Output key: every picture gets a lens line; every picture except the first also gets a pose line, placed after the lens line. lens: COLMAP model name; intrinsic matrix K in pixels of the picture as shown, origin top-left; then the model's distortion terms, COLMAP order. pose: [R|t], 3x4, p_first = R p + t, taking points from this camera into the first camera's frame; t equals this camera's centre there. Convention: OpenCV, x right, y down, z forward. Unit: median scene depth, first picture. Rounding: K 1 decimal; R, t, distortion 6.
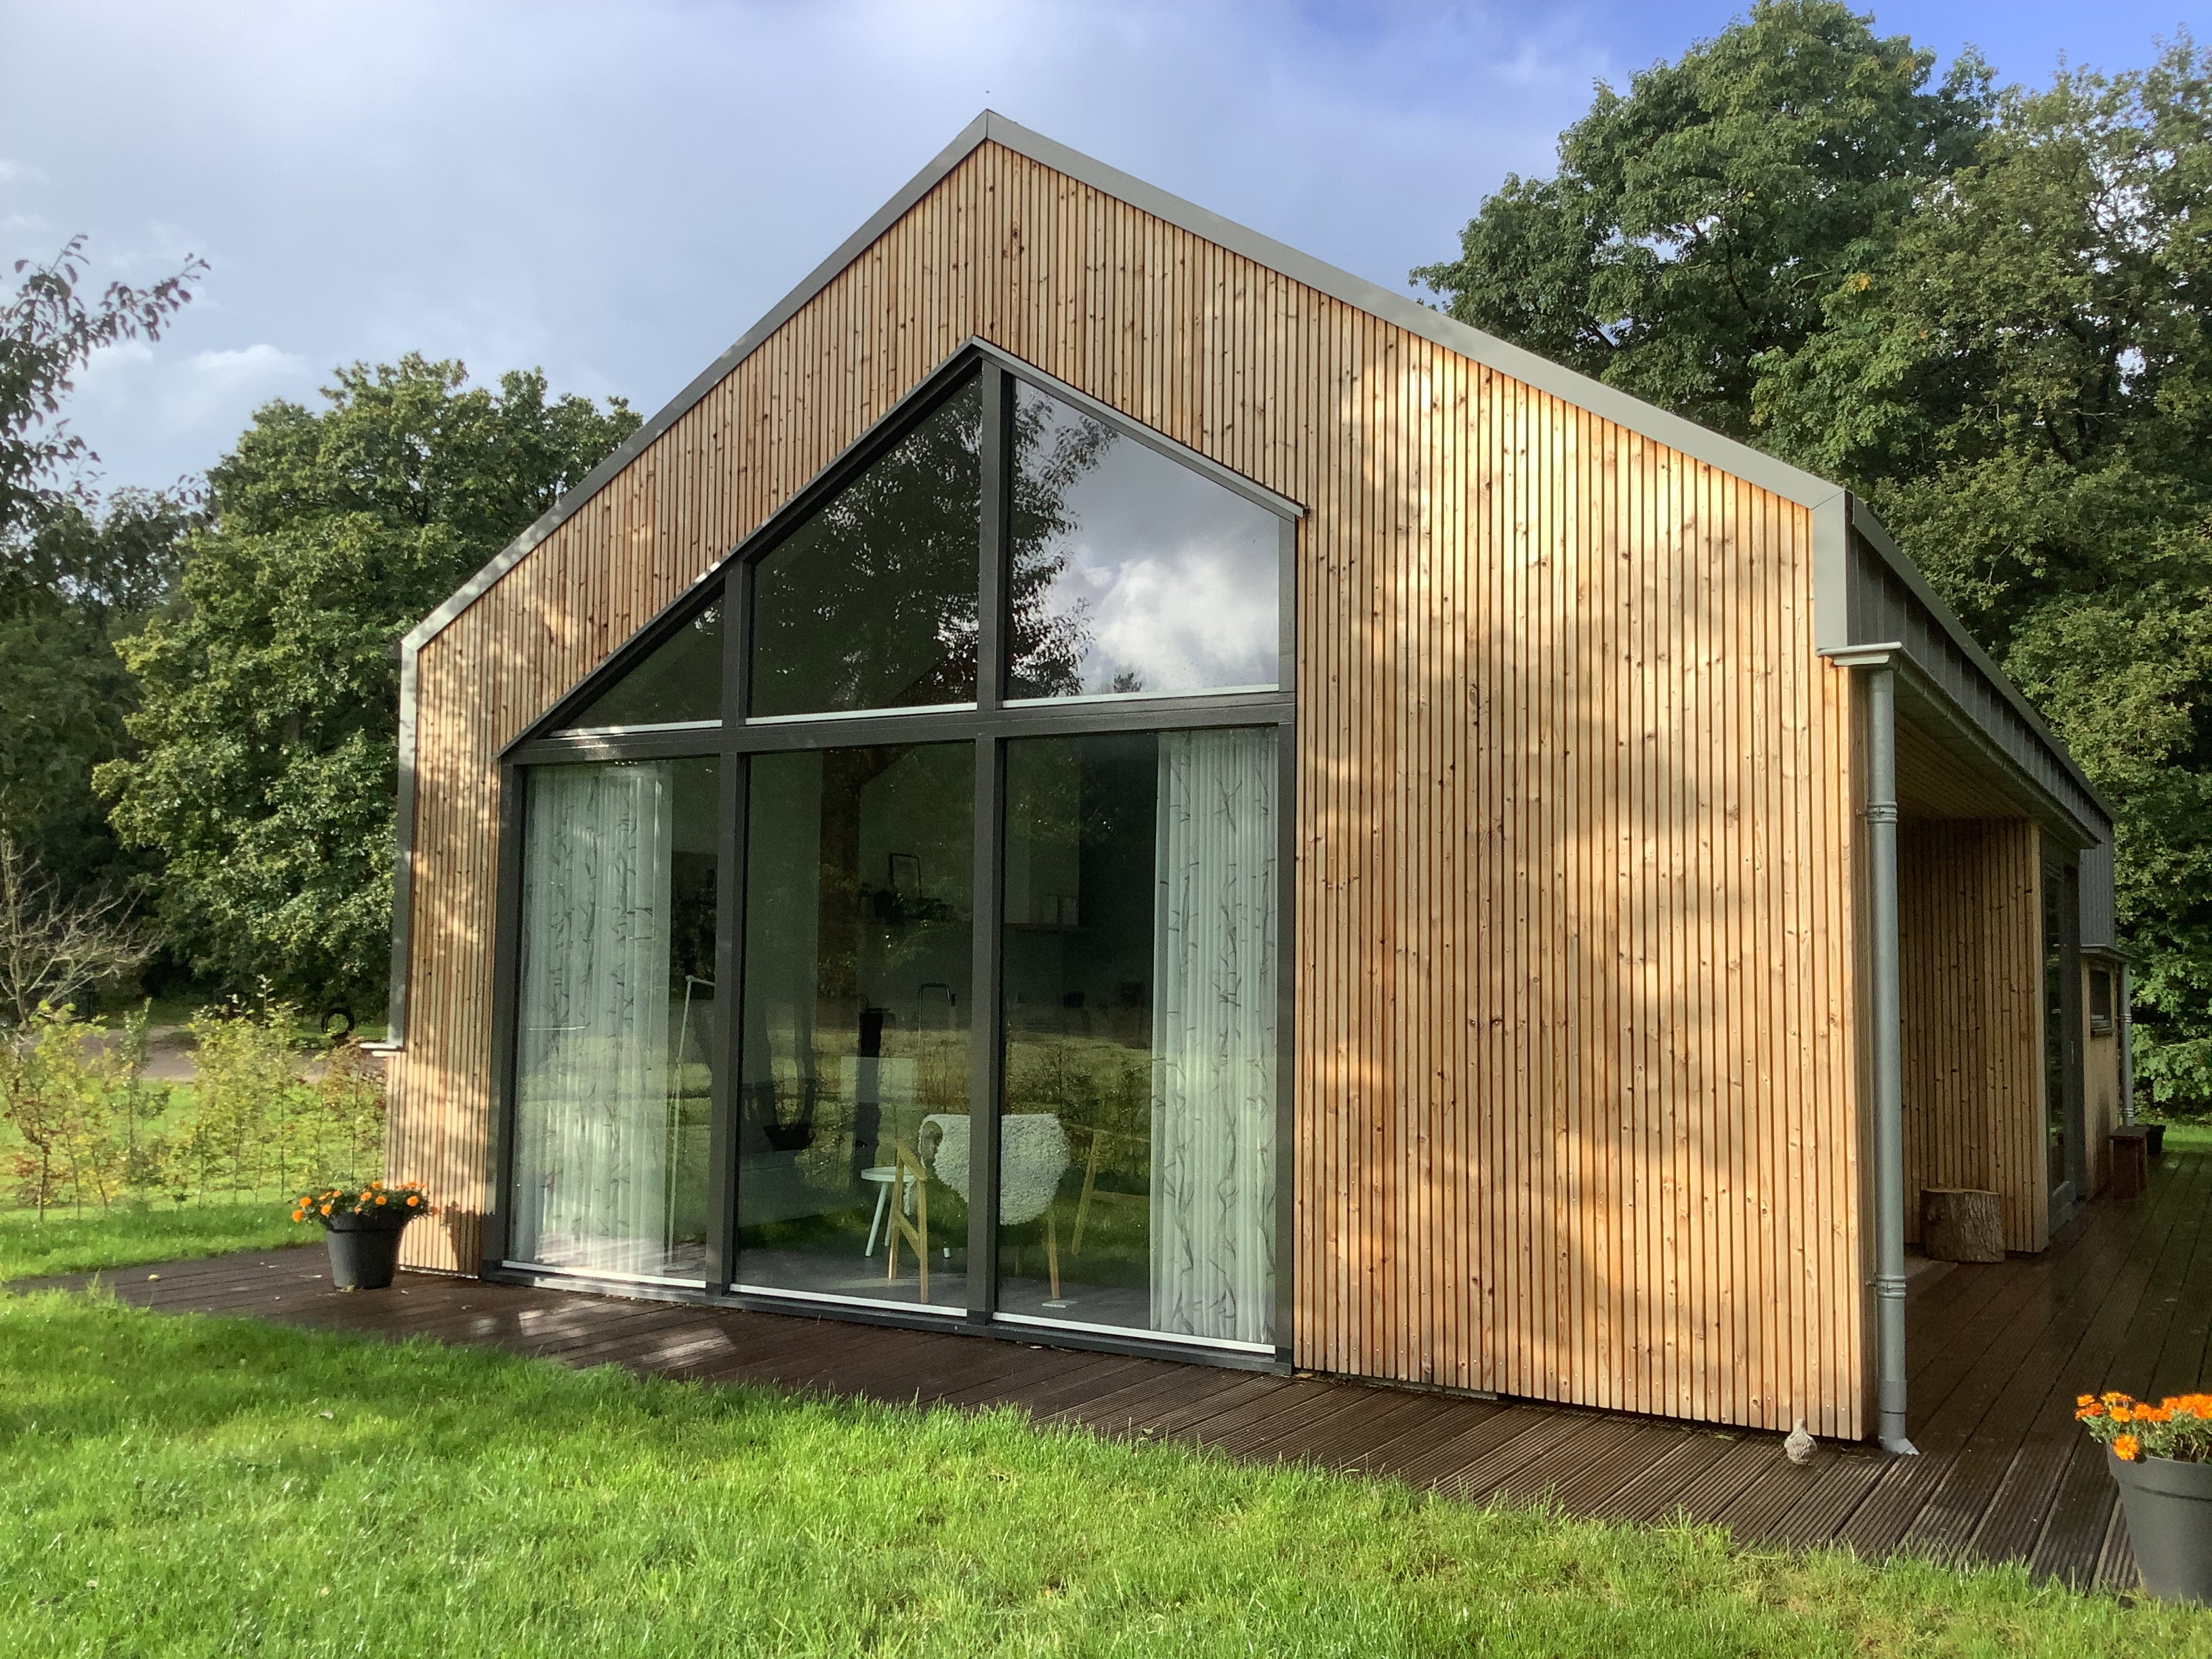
lens RADIAL K [[2004.1, 0, 1116.8], [0, 2004.1, 867.7], [0, 0, 1]] dist [-0.006441, 0.000000]
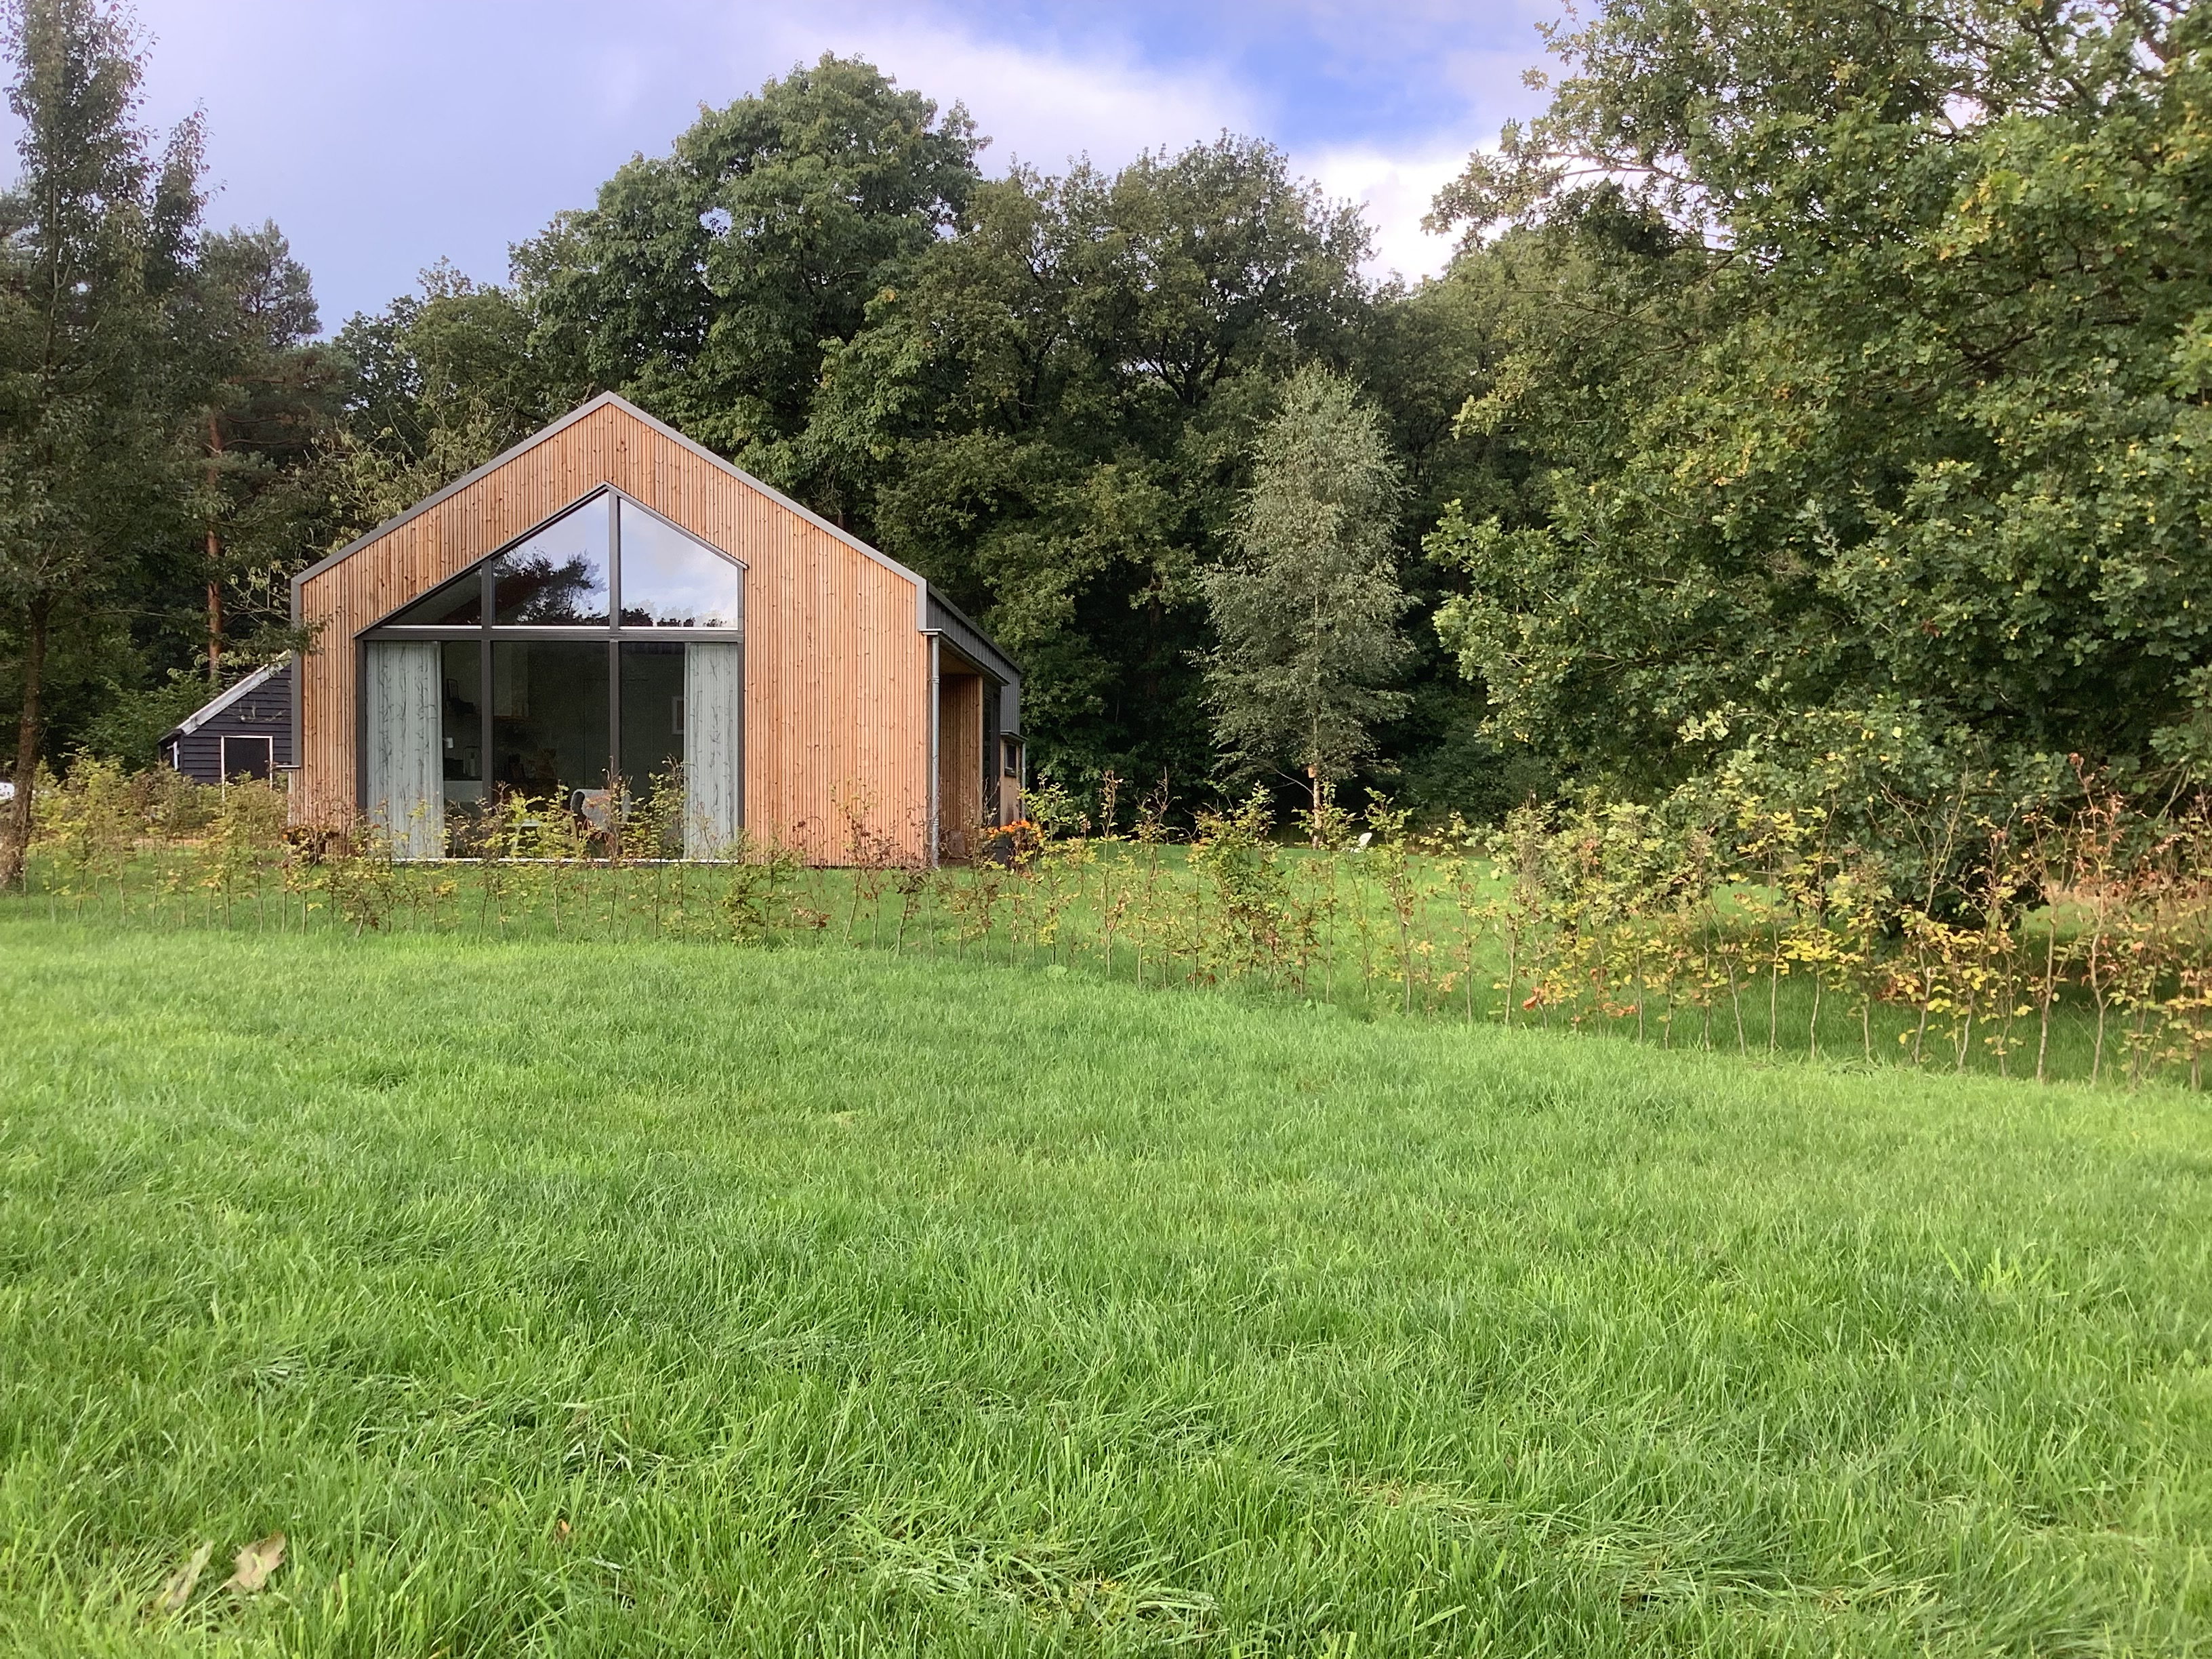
lens RADIAL K [[2004.1, 0, 1106.6], [0, 2004.1, 830.4], [0, 0, 1]] dist [-0.006441, 0.000000]
pose [[0.883665, -0.011844, 0.467970, -0.214059], [-0.025560, 0.996968, 0.073499, -0.009098], [-0.467421, -0.076910, 0.880683, -0.477409]]
